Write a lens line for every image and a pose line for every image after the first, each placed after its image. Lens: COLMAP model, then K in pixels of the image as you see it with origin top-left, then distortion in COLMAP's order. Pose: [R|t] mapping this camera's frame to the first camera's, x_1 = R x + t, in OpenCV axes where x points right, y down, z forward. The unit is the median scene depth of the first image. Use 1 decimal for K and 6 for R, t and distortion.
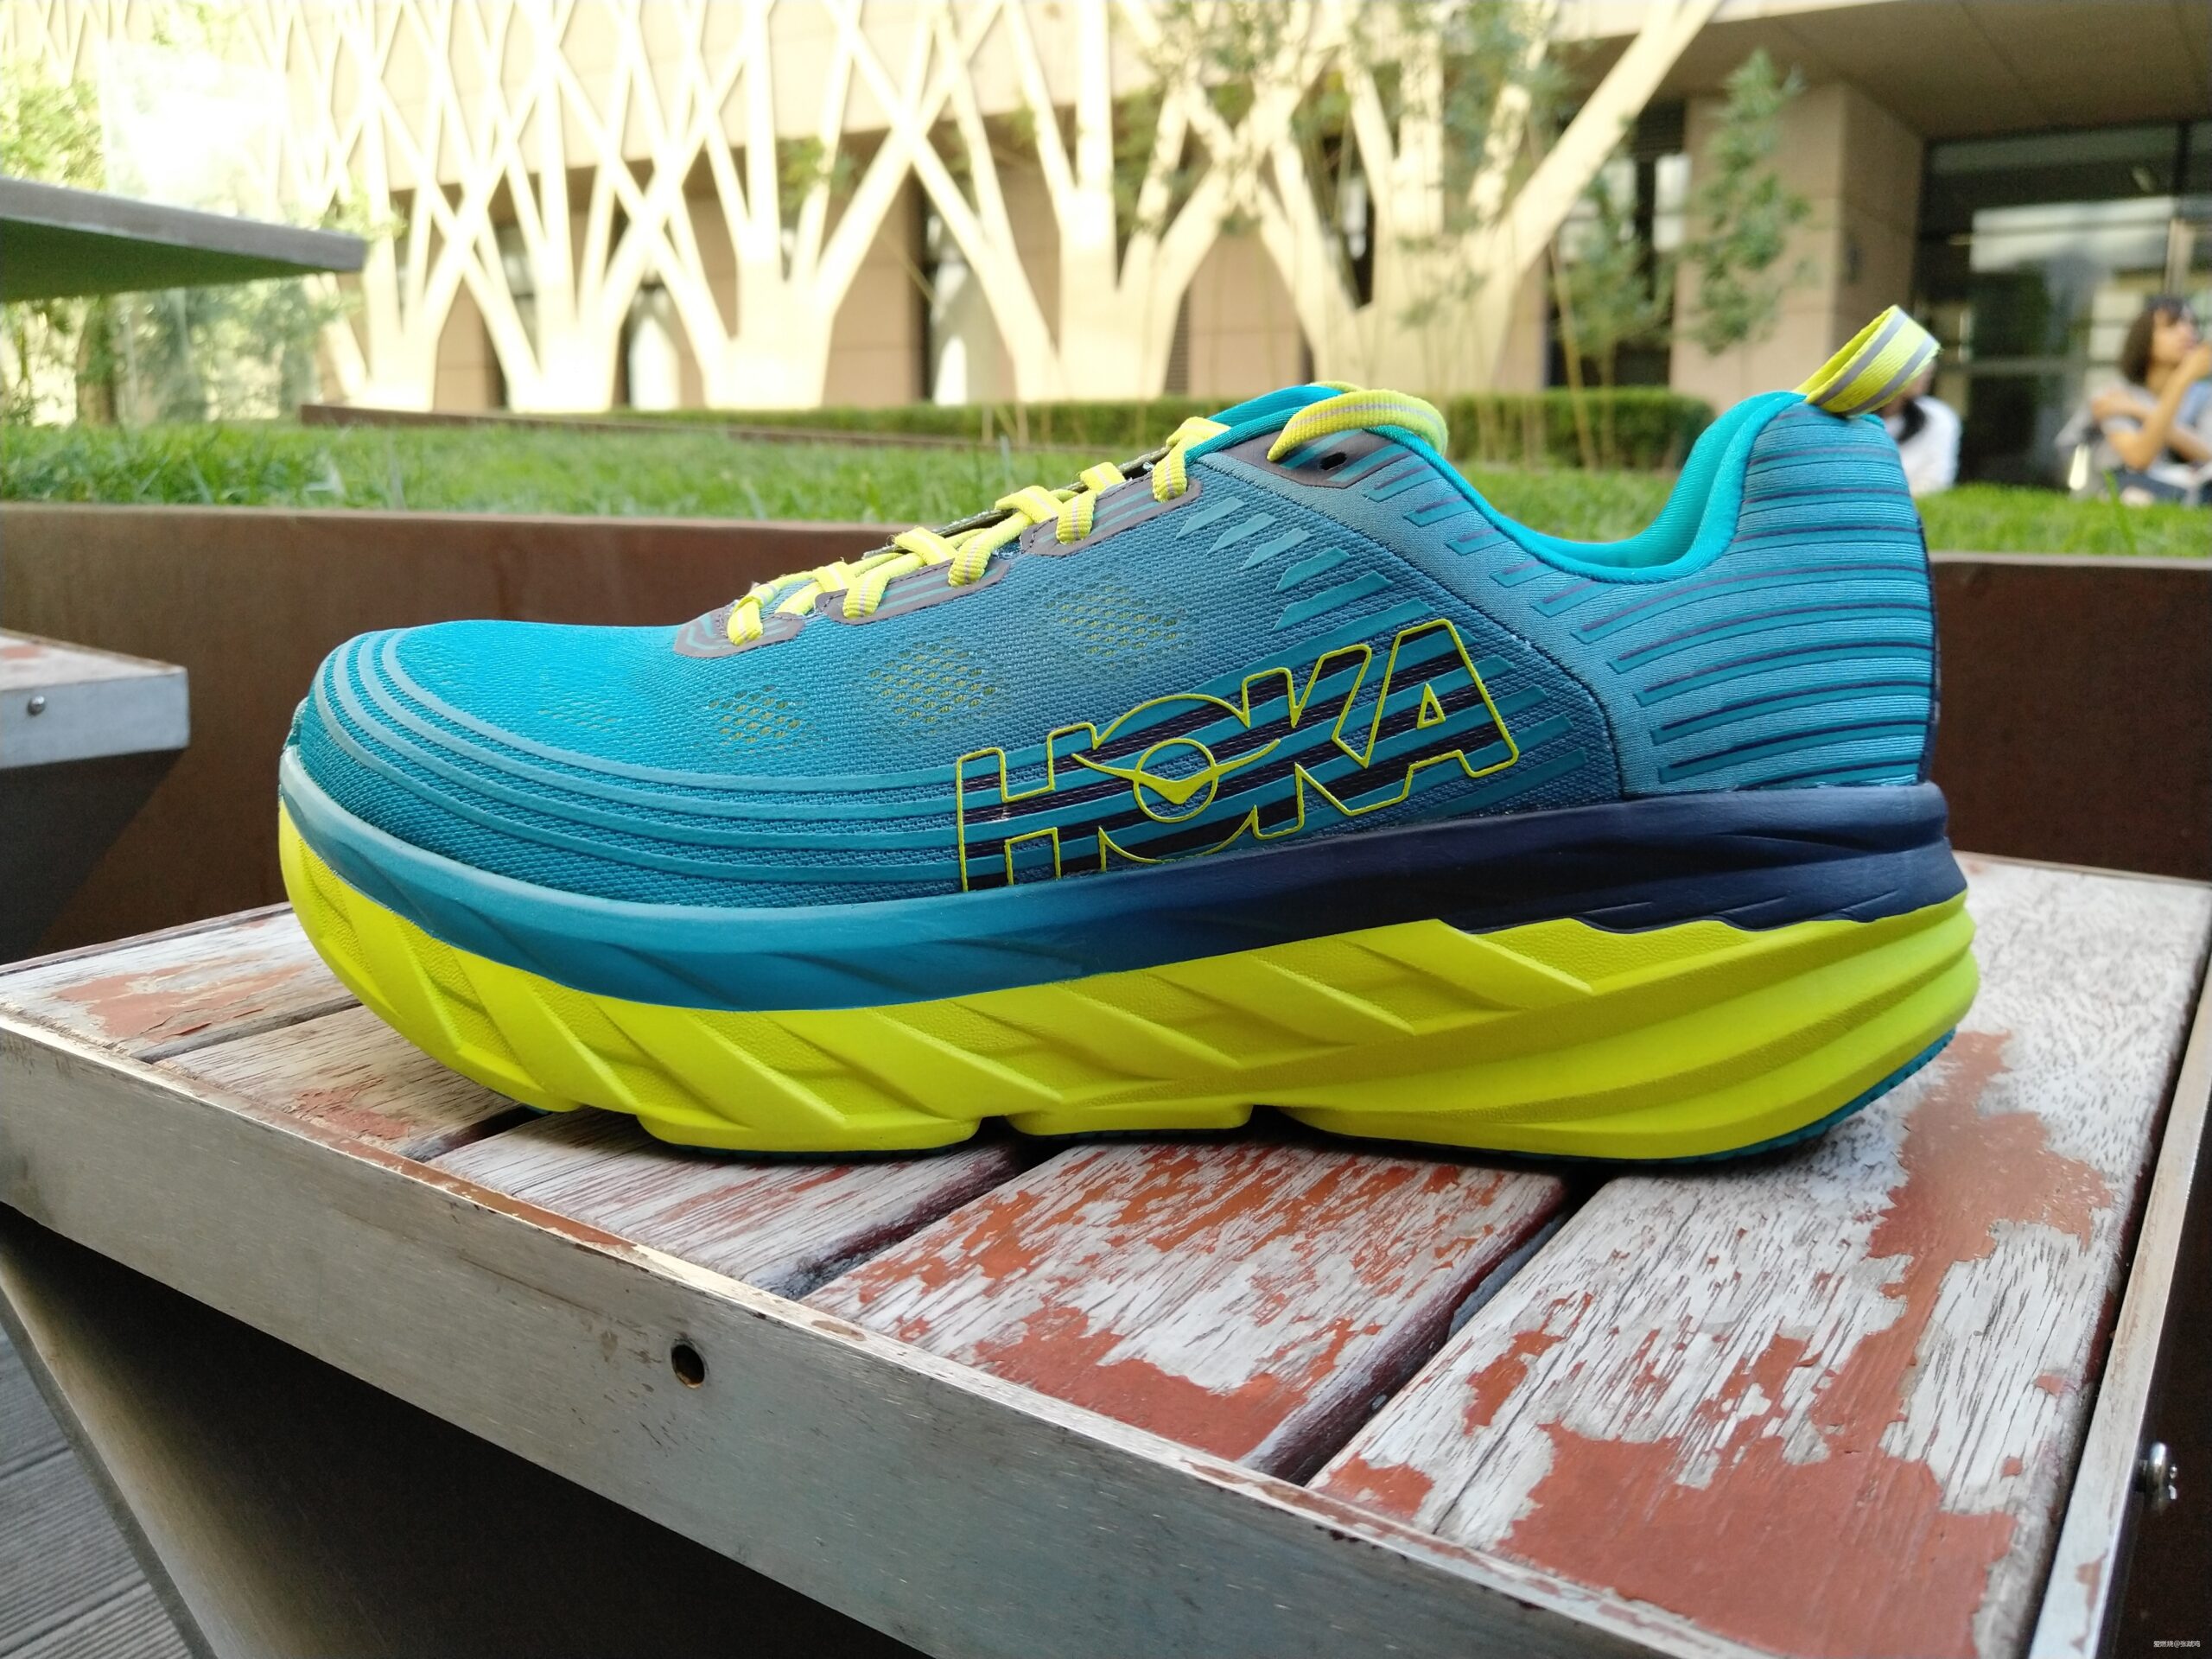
lens RADIAL K [[1830.7, 0, 1101.4], [0, 1830.7, 816.9], [0, 0, 1]] dist [-0.031416, 0.053222]
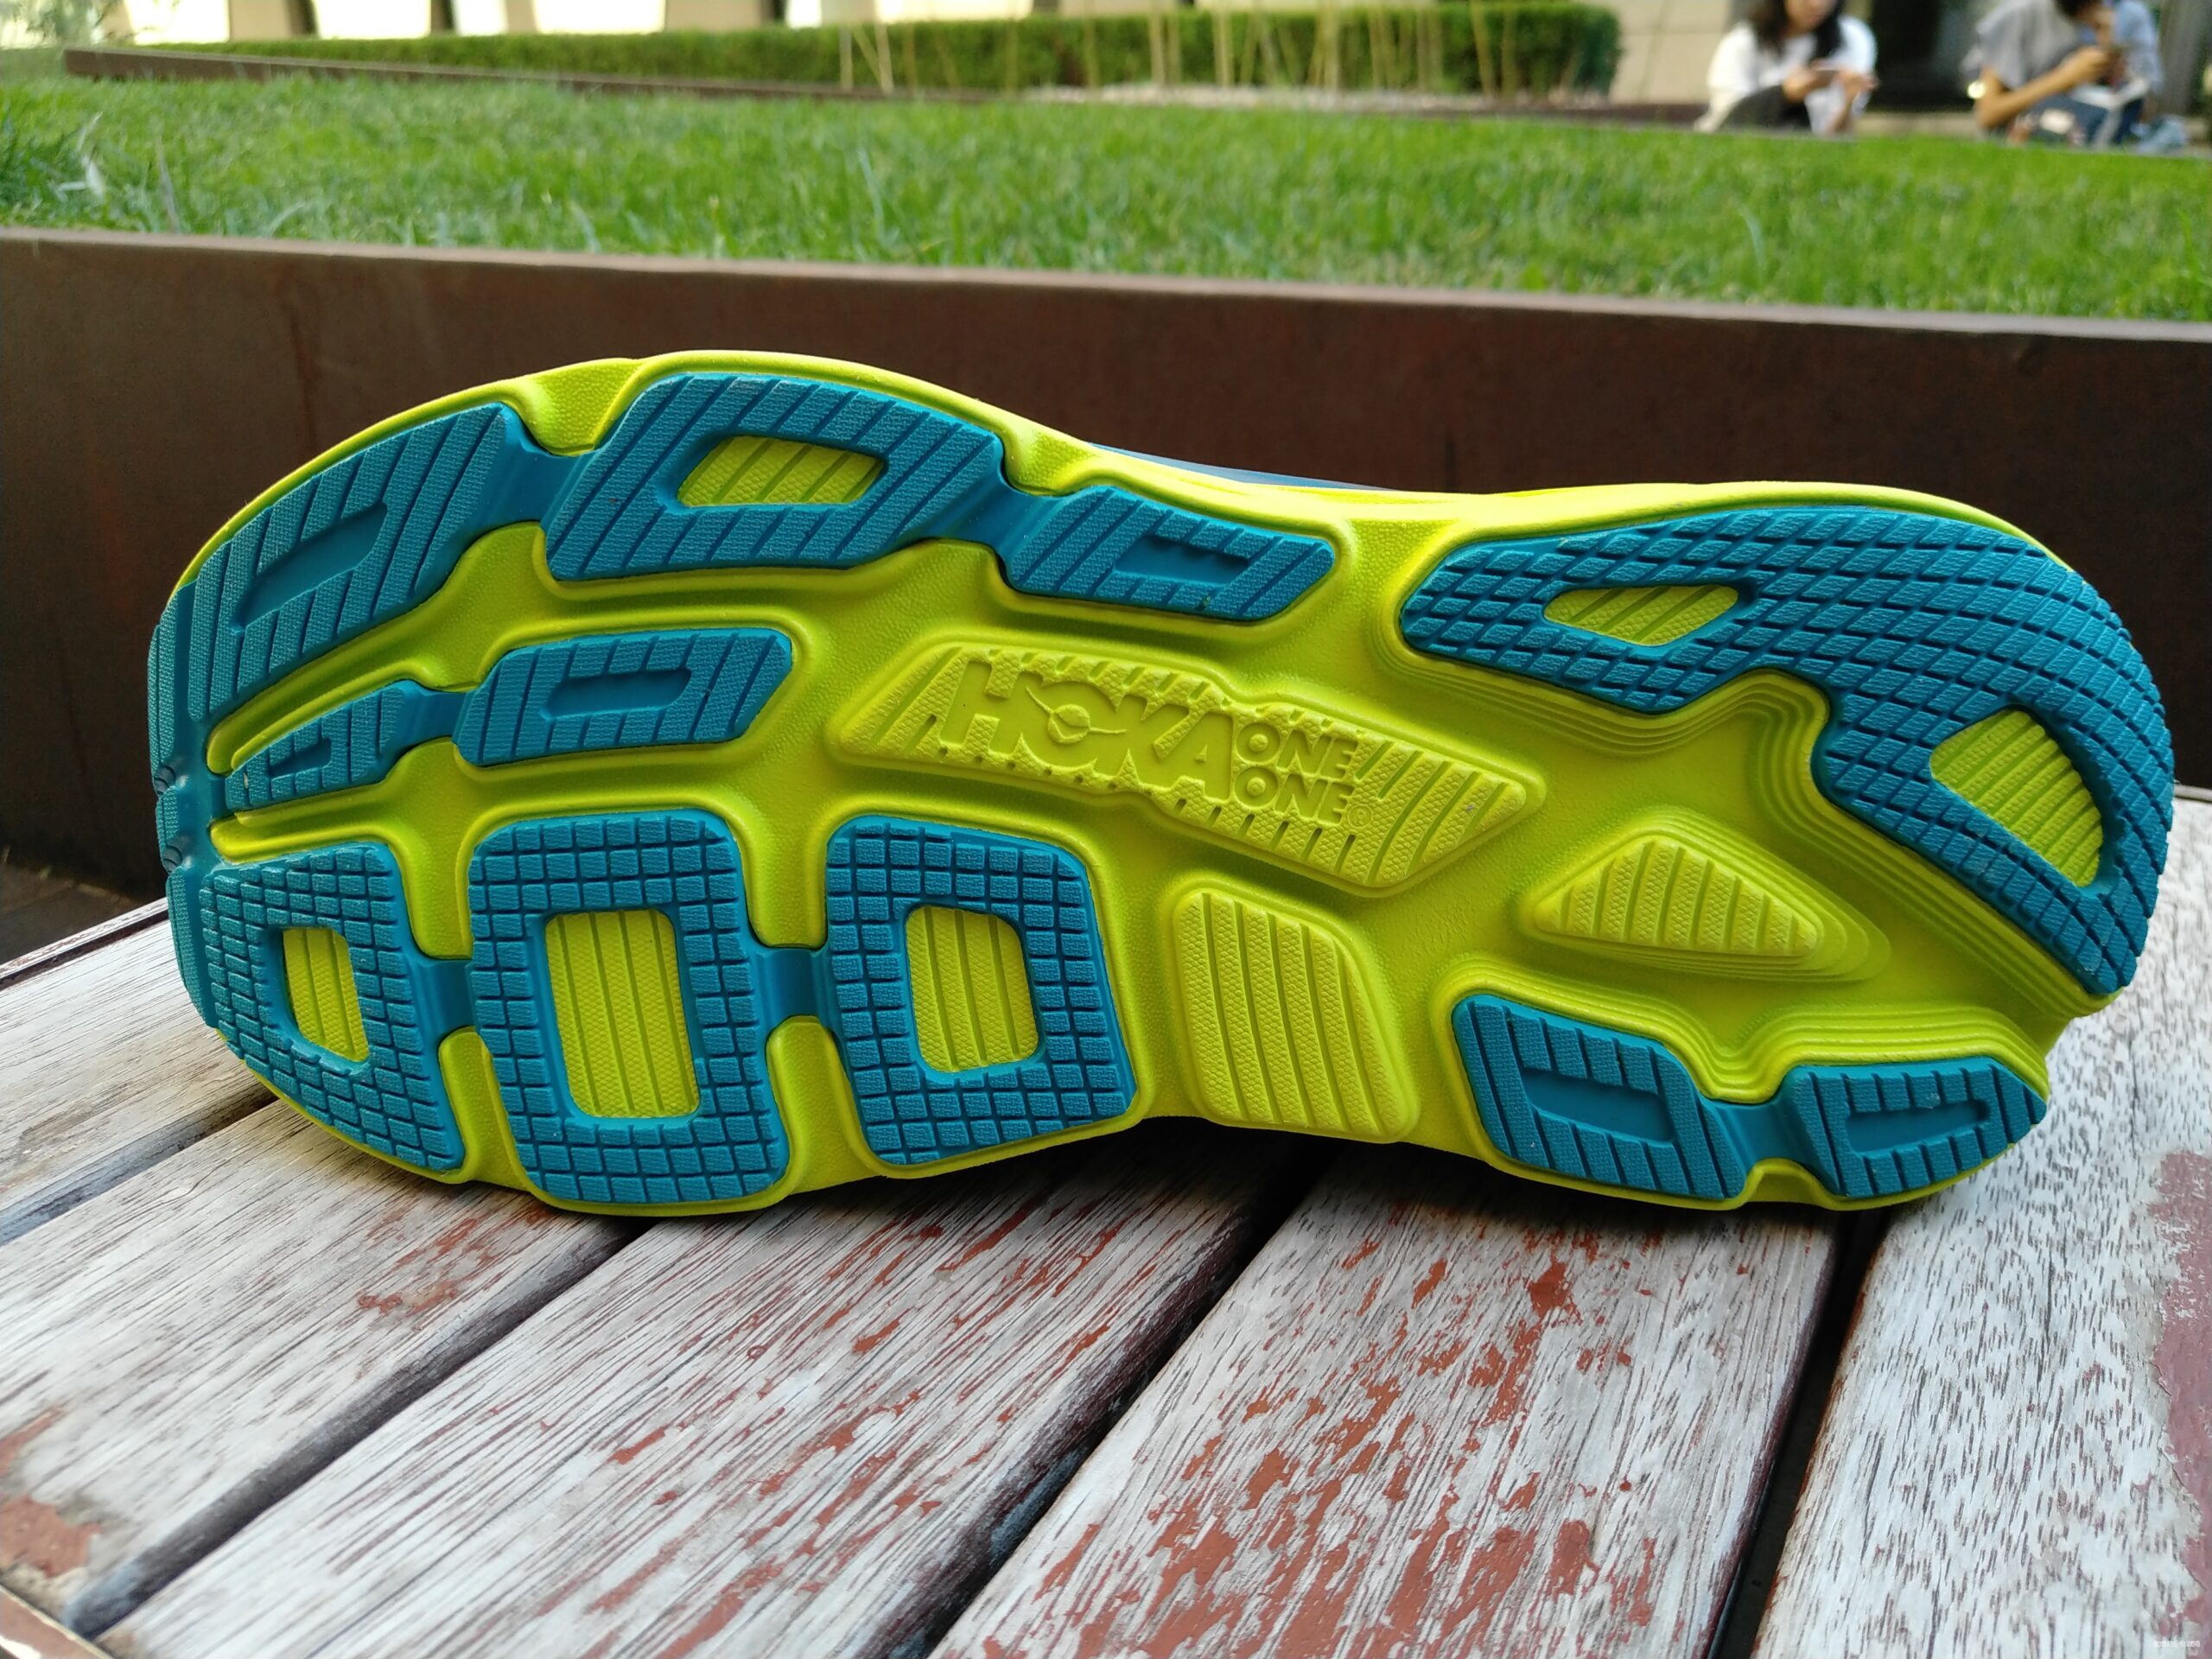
lens RADIAL K [[1830.7, 0, 1101.3], [0, 1830.7, 814.1], [0, 0, 1]] dist [-0.031416, 0.053222]
pose [[0.997626, -0.038770, 0.056906, -0.033727], [0.027232, 0.981197, 0.191078, -0.280483], [-0.063244, -0.189074, 0.979924, 0.442503]]
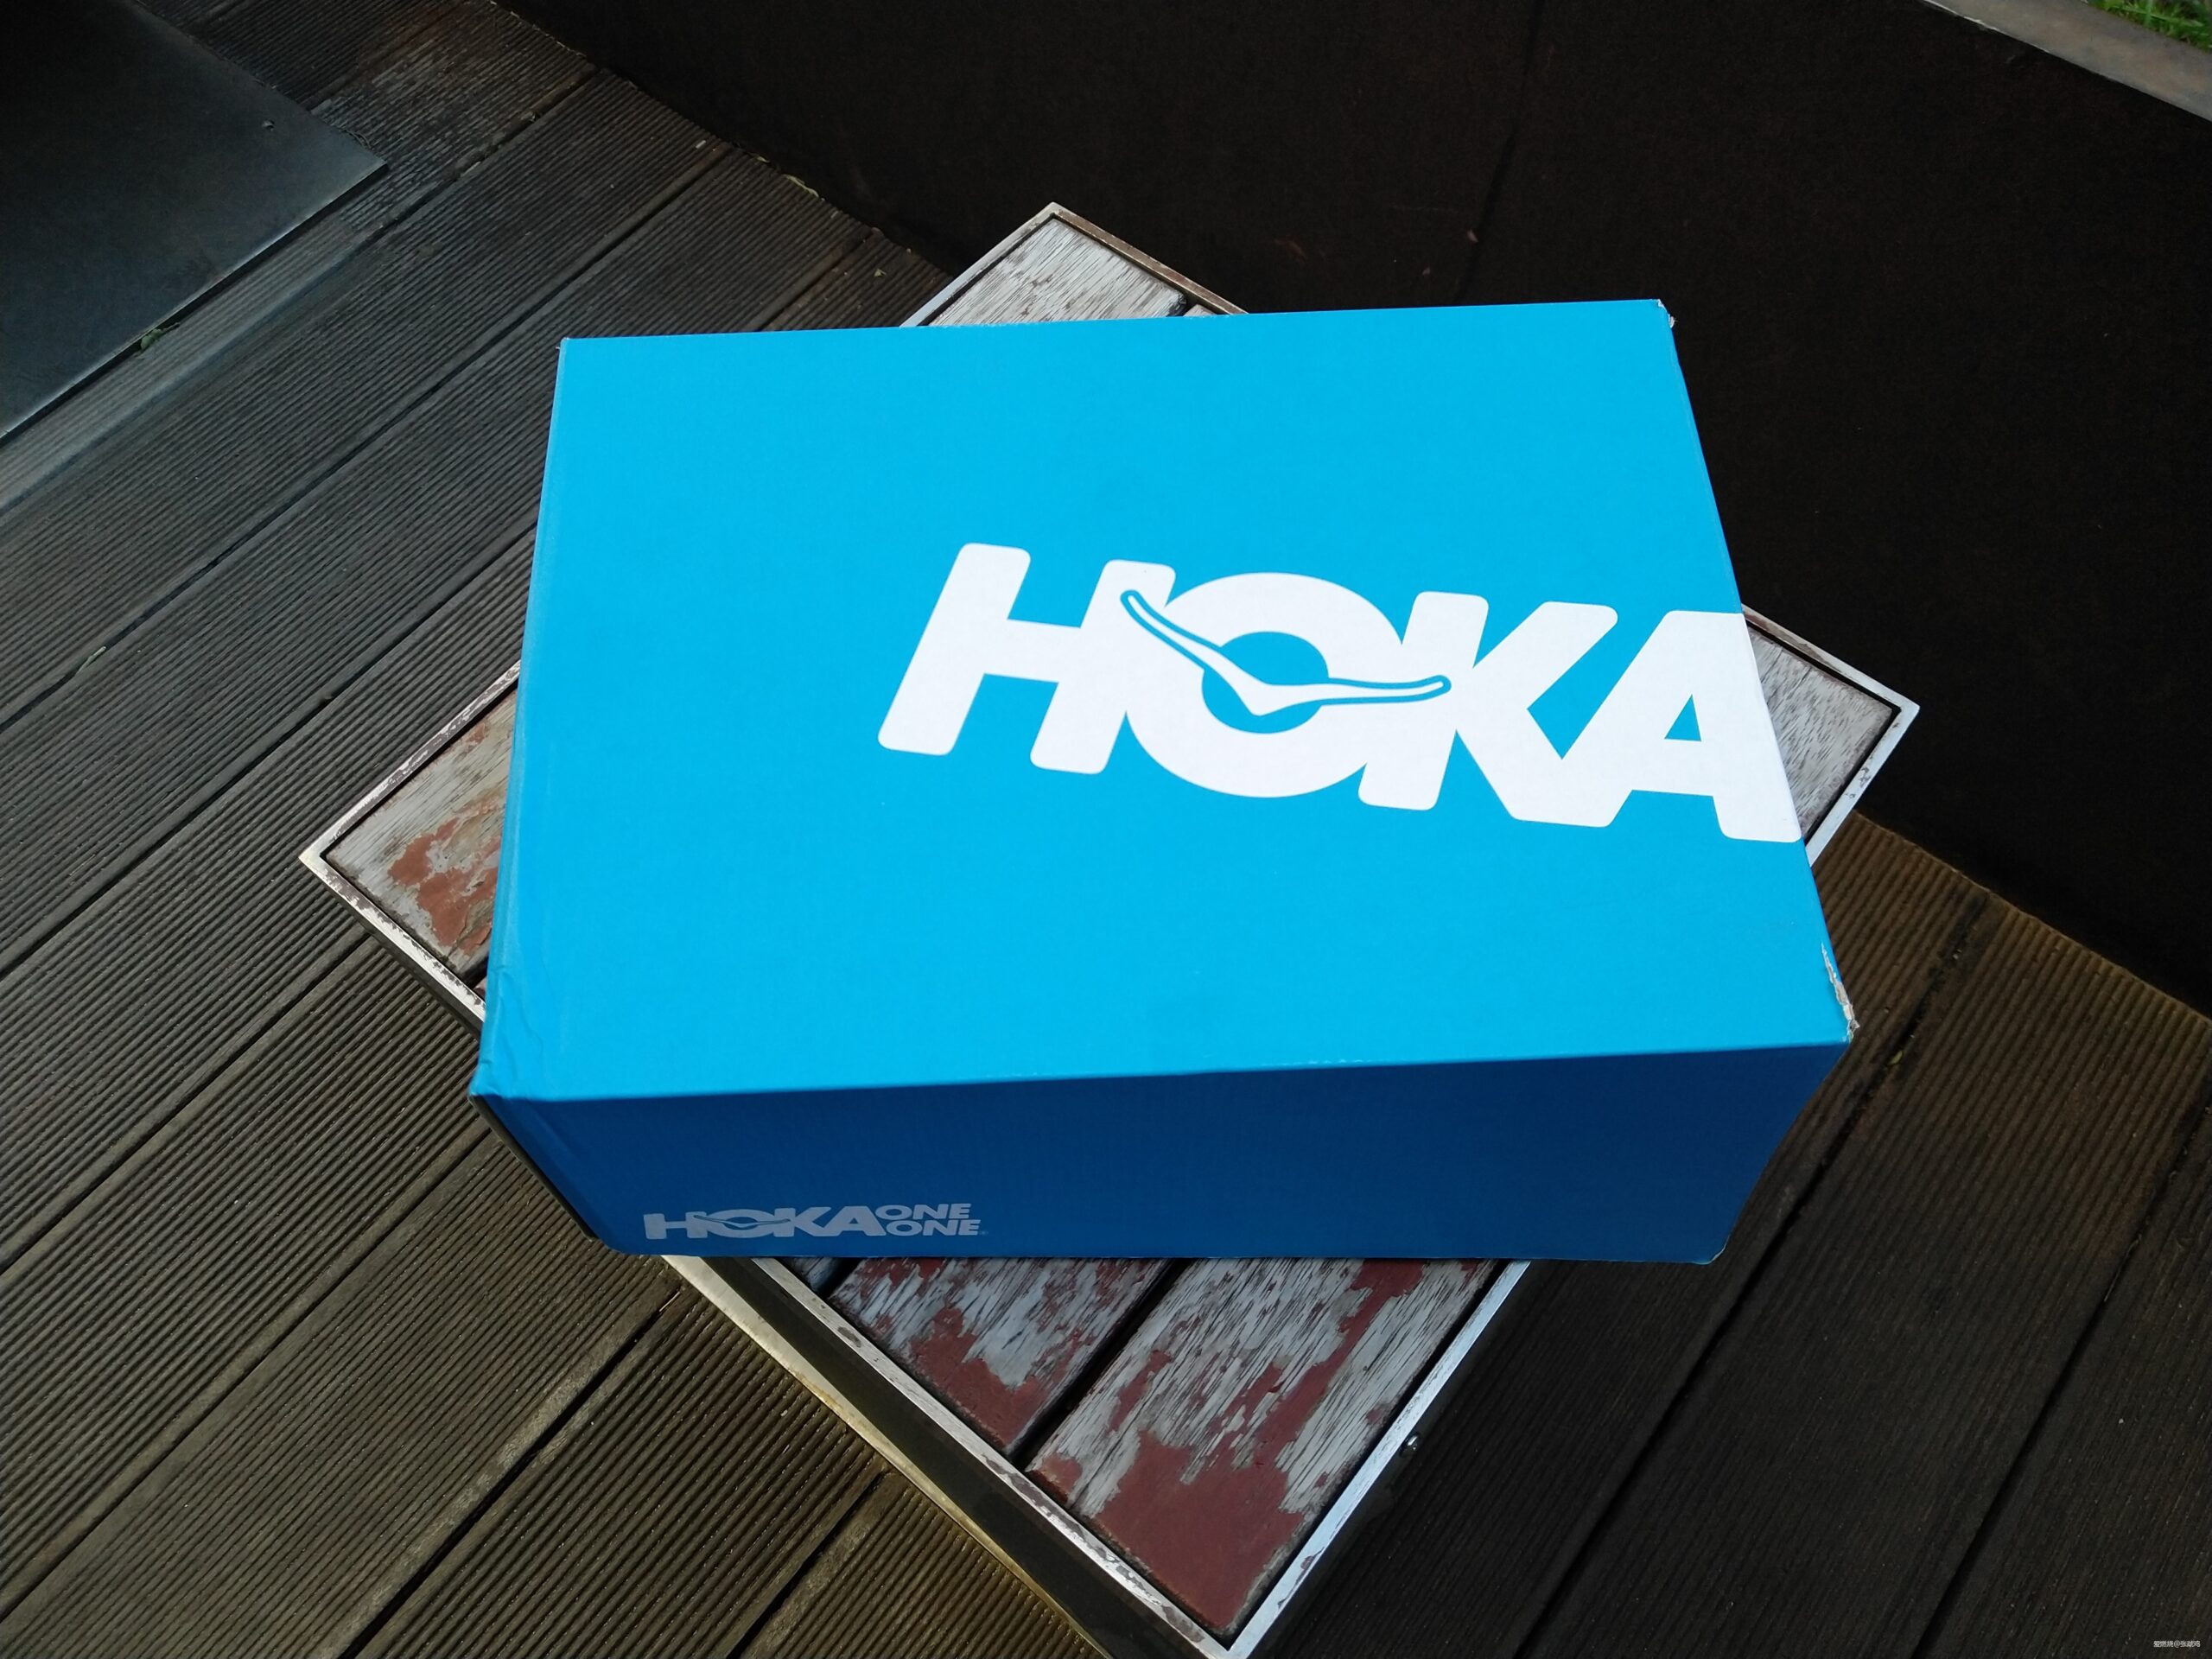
lens RADIAL K [[1830.7, 0, 1109.5], [0, 1830.7, 807.4], [0, 0, 1]] dist [-0.031416, 0.053222]
pose [[0.995094, 0.075483, -0.063950, 0.267936], [-0.000427, 0.649676, 0.760211, -1.836142], [0.098930, -0.756454, 0.646521, 0.064509]]
